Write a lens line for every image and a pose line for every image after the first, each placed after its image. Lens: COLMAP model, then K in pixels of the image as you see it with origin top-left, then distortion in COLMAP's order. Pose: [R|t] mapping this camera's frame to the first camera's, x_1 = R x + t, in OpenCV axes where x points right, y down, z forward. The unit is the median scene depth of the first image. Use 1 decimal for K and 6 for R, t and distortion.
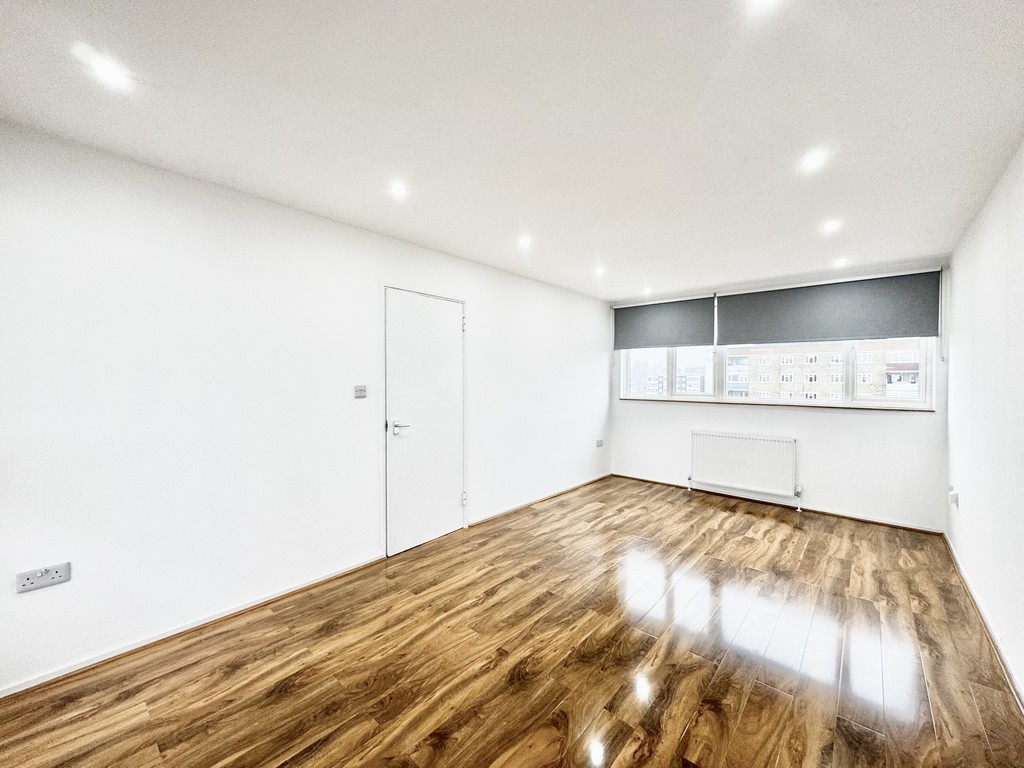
lens RADIAL K [[407.3, 0, 511.0], [0, 407.3, 382.8], [0, 0, 1]] dist [-0.006745, 0.000456]
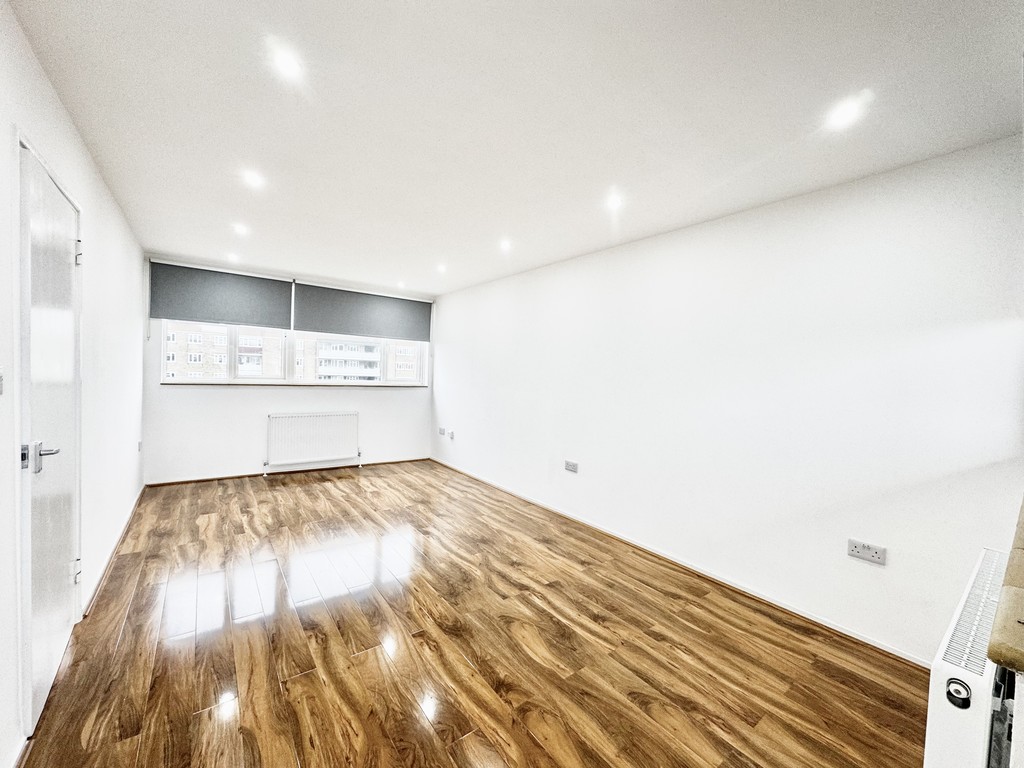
lens RADIAL K [[407.3, 0, 509.7], [0, 407.3, 384.9], [0, 0, 1]] dist [-0.006745, 0.000456]
pose [[0.204359, -0.027566, 0.978508, -0.512241], [-0.028009, 0.999029, 0.033994, -0.003896], [-0.978495, -0.034354, 0.203388, 0.313676]]
